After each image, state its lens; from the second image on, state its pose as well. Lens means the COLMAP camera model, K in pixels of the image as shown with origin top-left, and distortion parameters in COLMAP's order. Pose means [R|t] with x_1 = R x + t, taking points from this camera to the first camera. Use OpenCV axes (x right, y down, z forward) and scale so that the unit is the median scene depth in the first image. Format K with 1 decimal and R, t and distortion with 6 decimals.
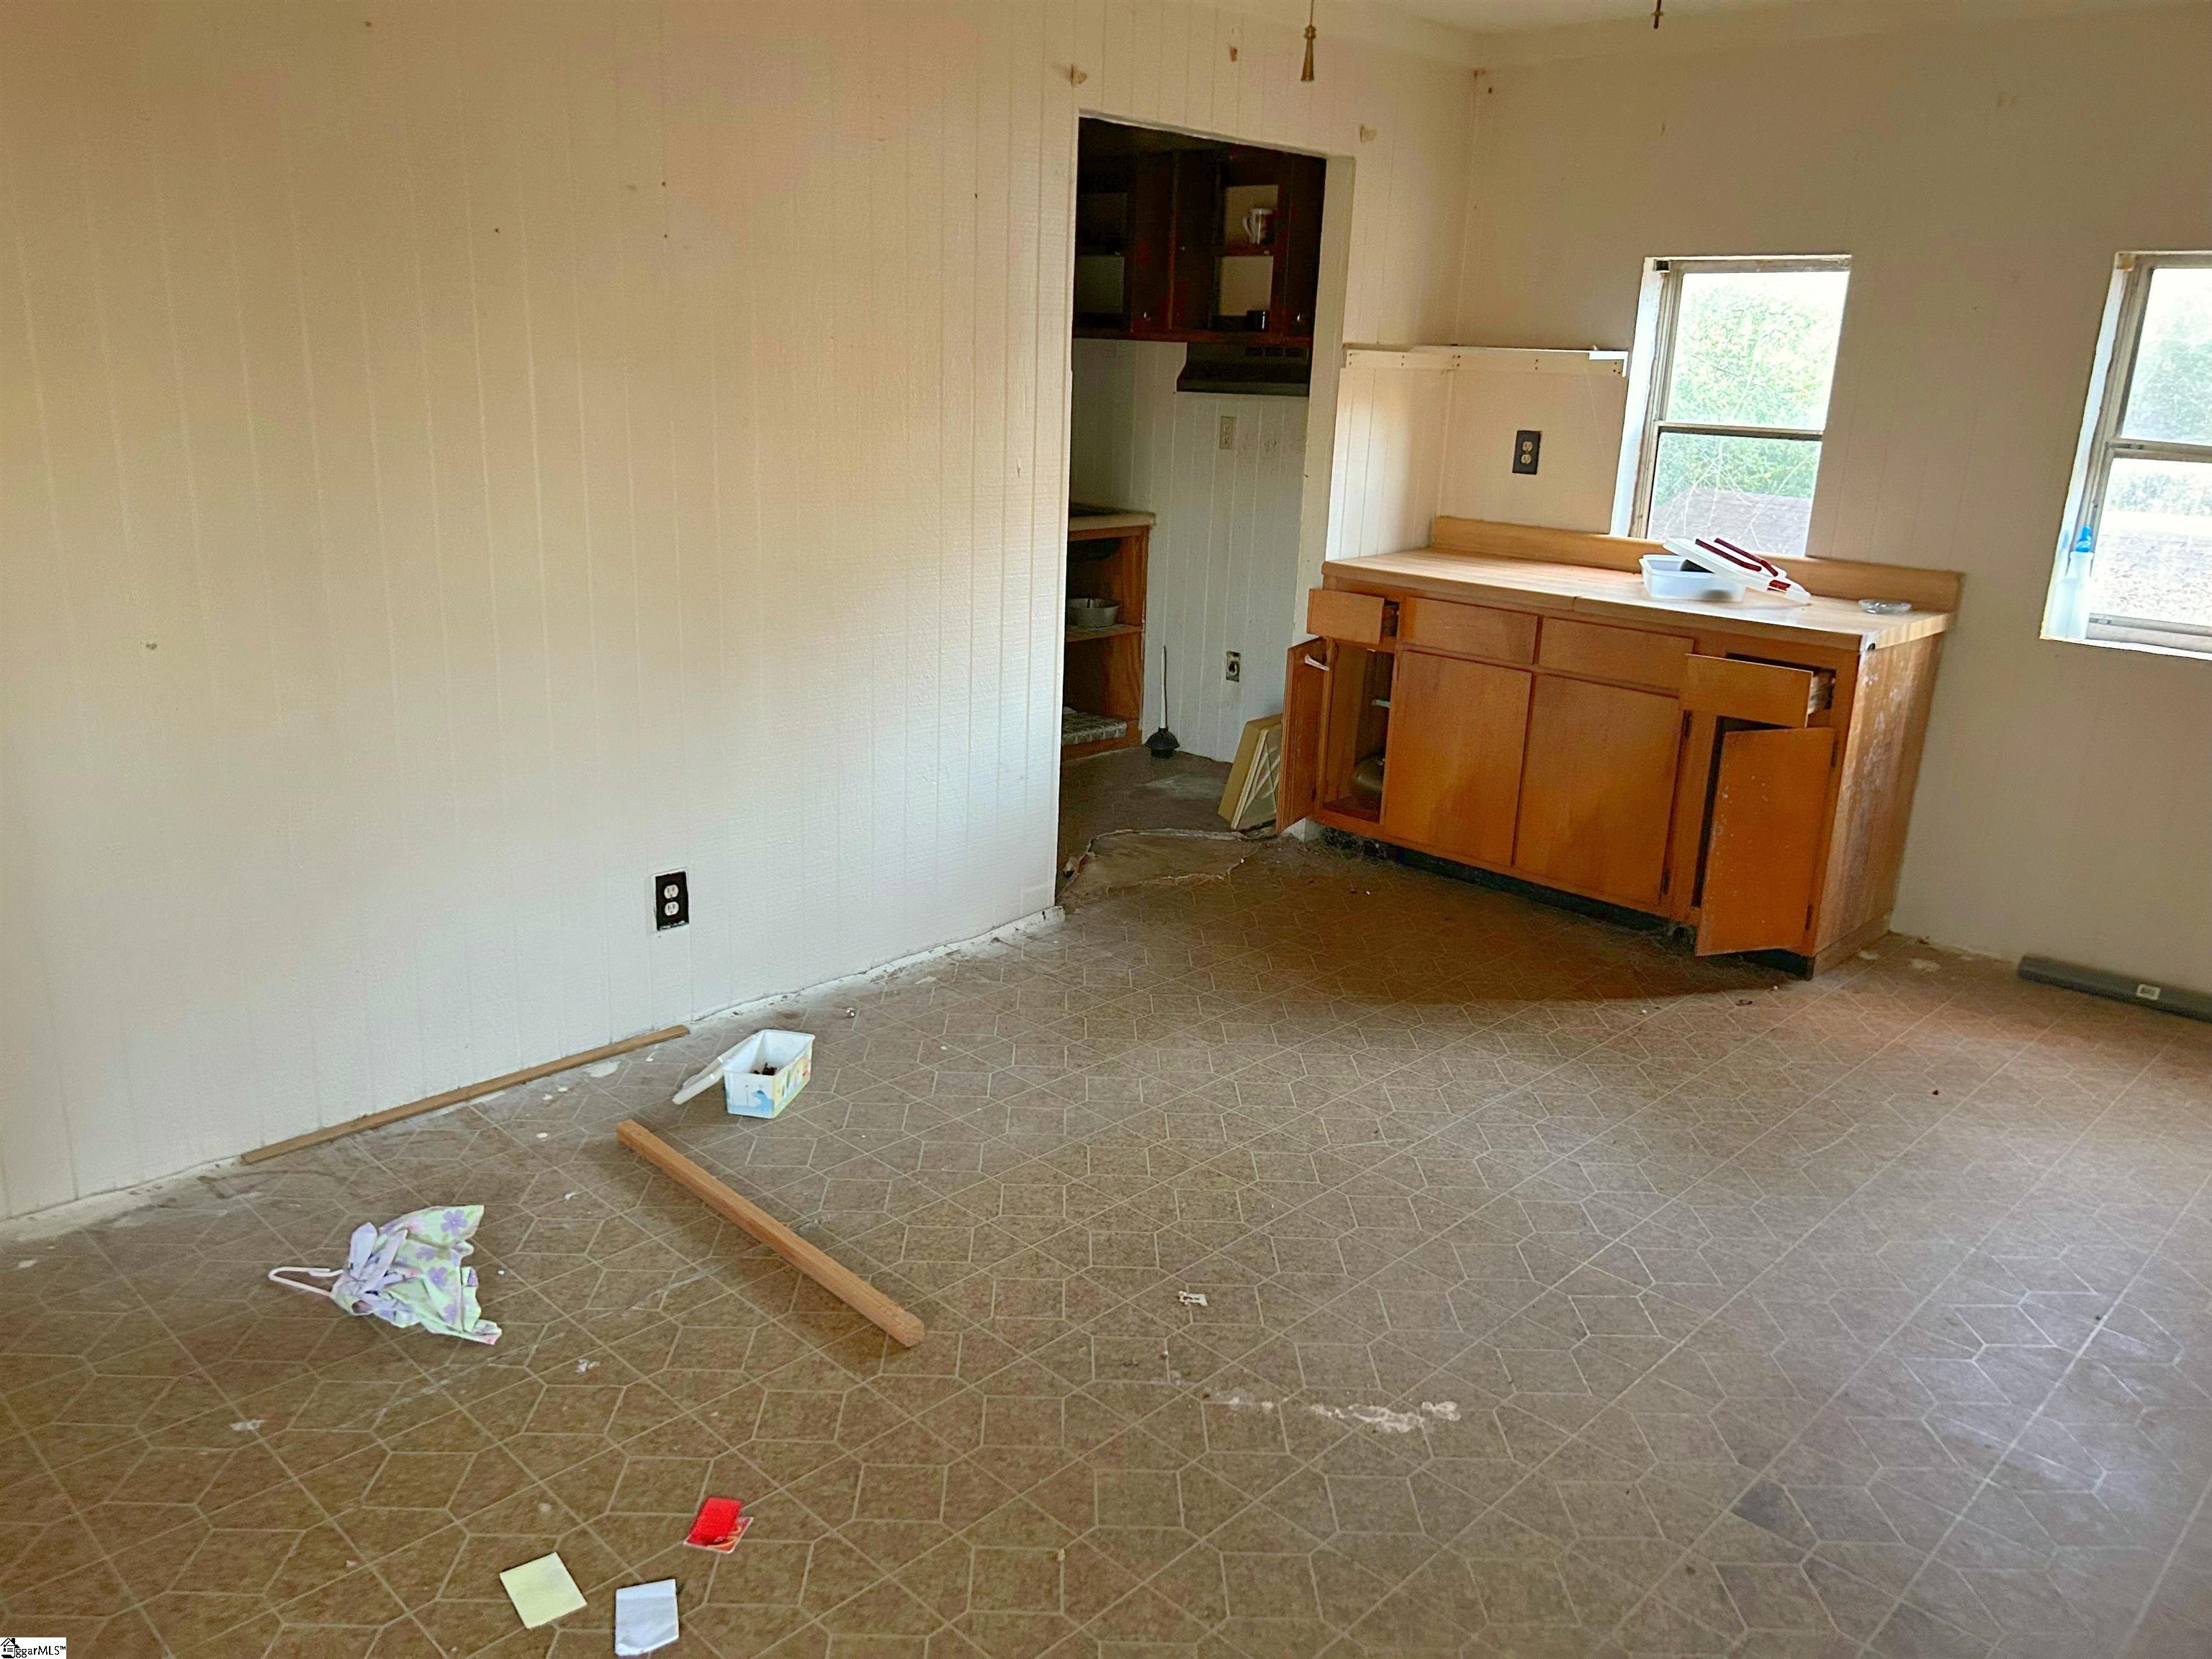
lens RADIAL K [[1671.5, 0, 1099.6], [0, 1671.5, 816.3], [0, 0, 1]] dist [0.037981, -0.003087]
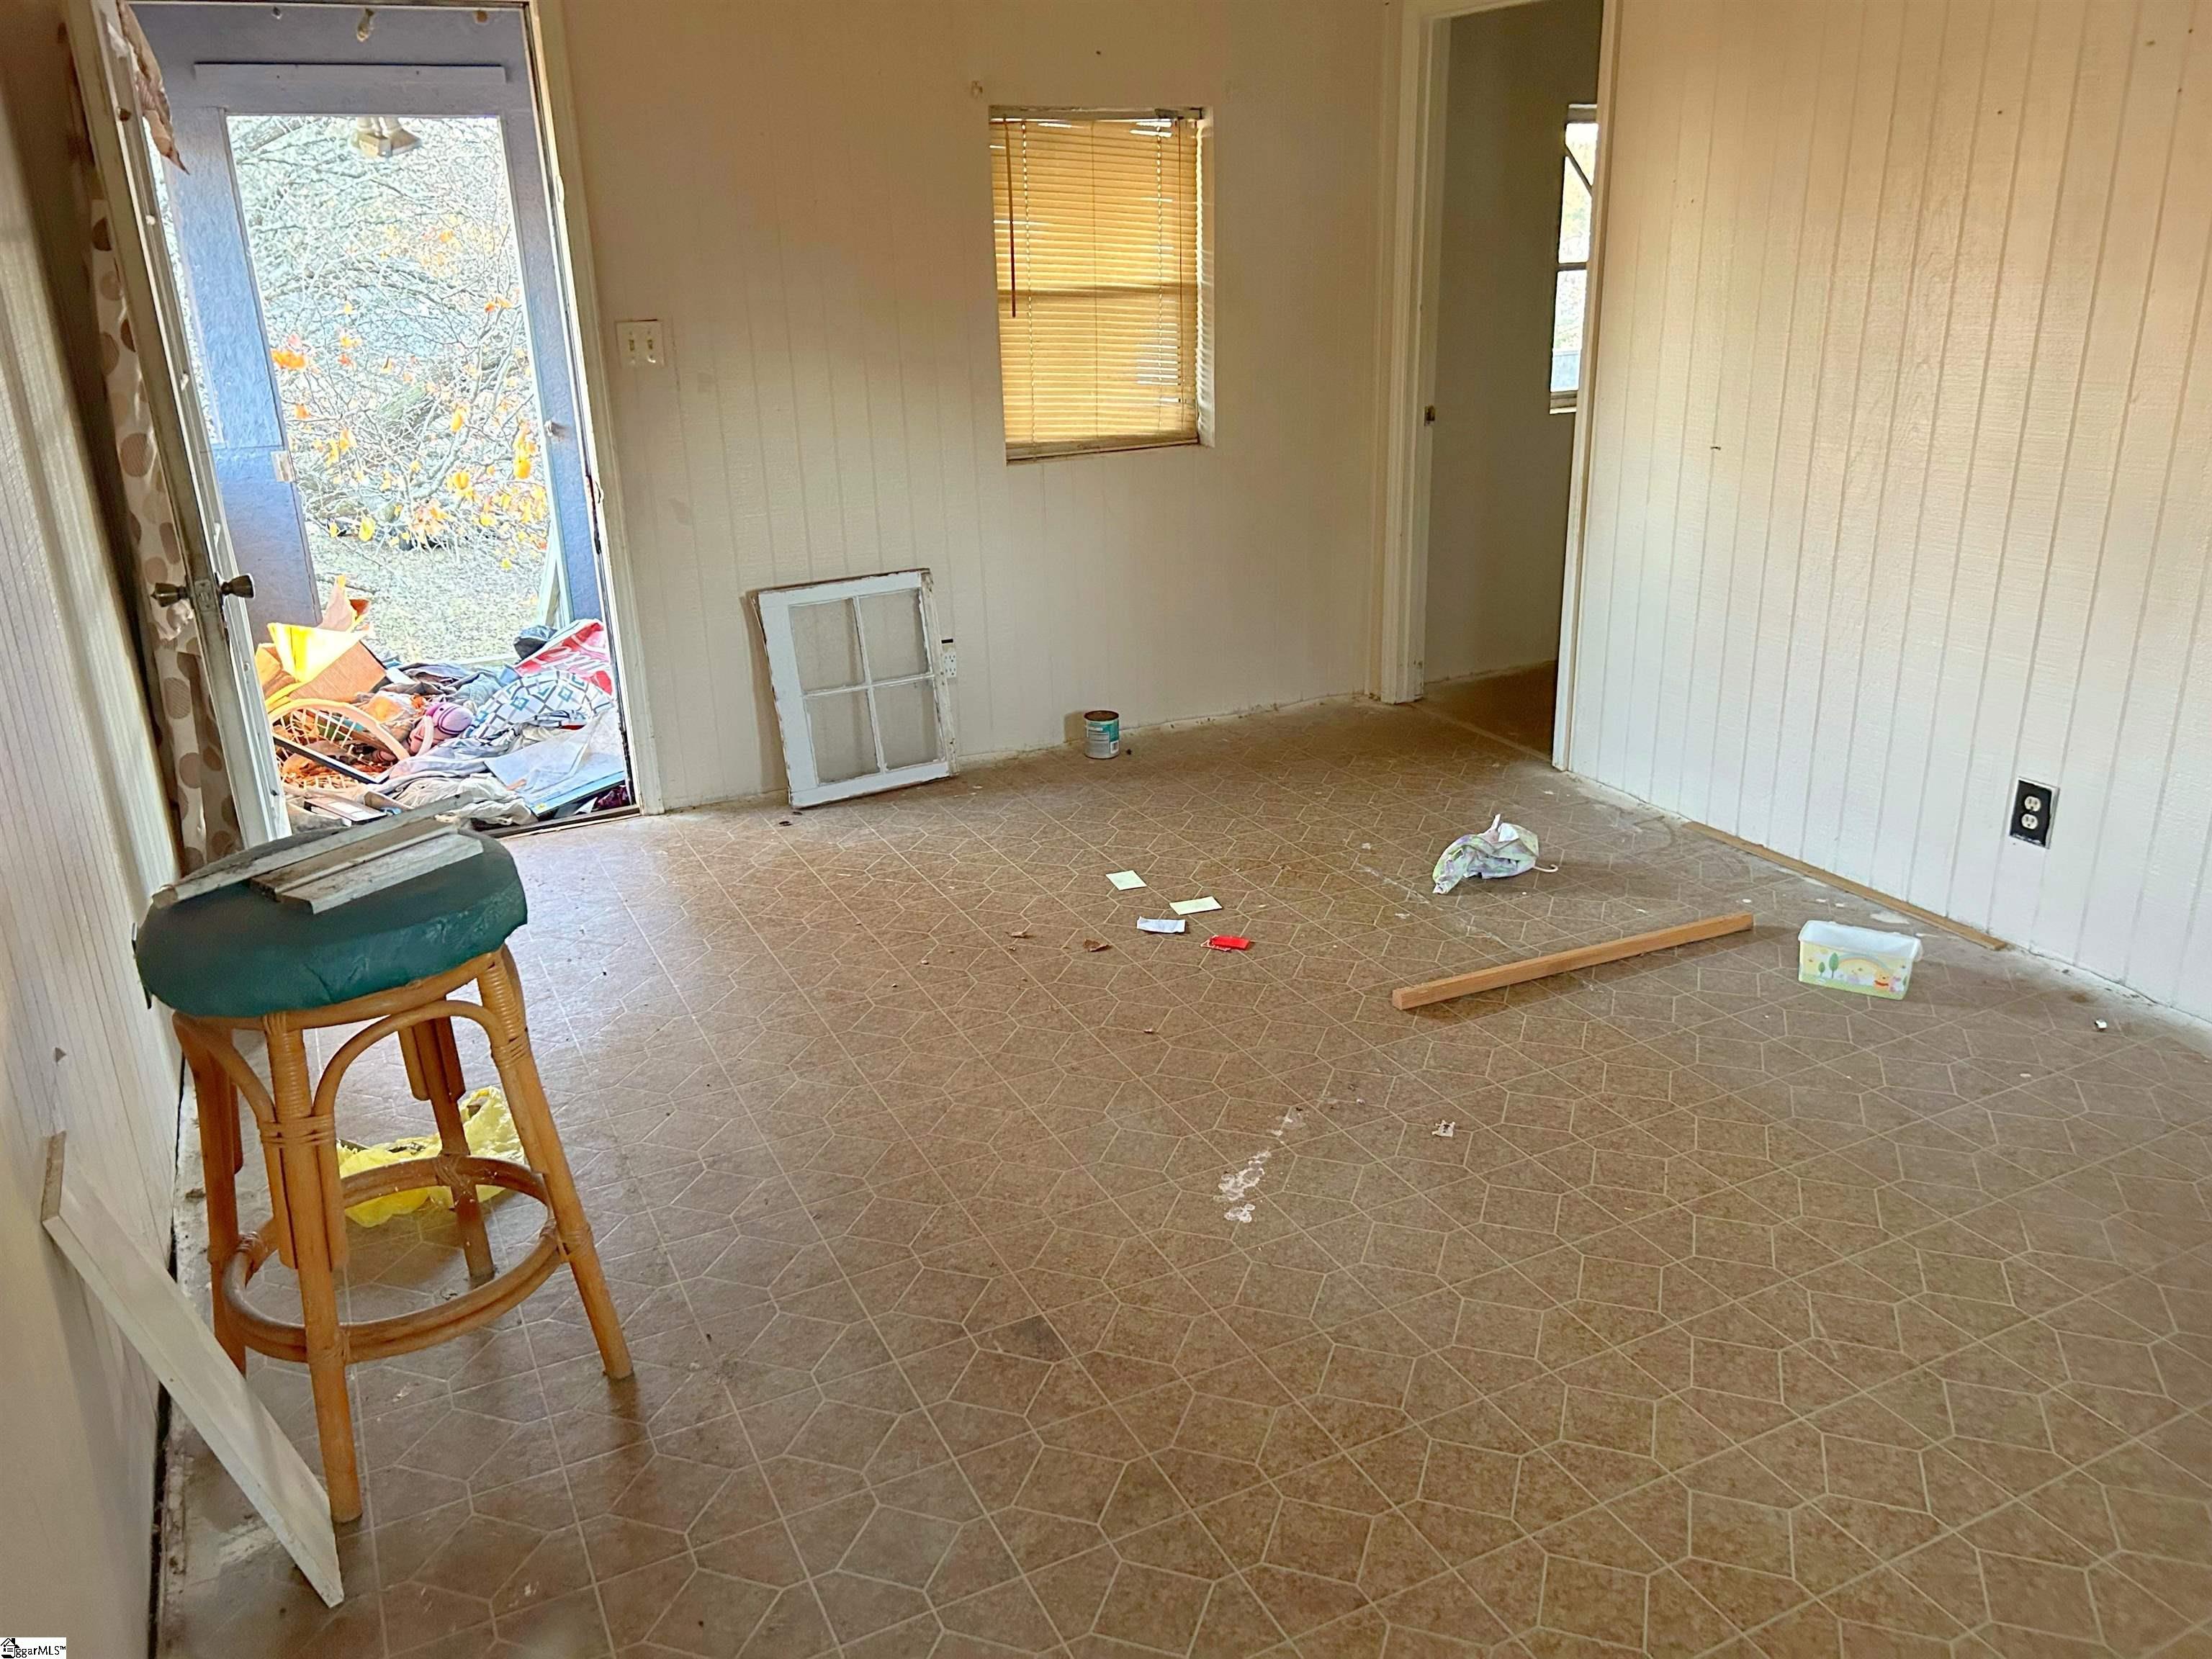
lens RADIAL K [[1671.5, 0, 1094.8], [0, 1671.5, 821.0], [0, 0, 1]] dist [0.037981, -0.003087]
pose [[-0.336100, 0.294288, -0.894669, 0.773903], [-0.241557, 0.891219, 0.383899, -0.183511], [0.910323, 0.345142, -0.228451, 0.731510]]
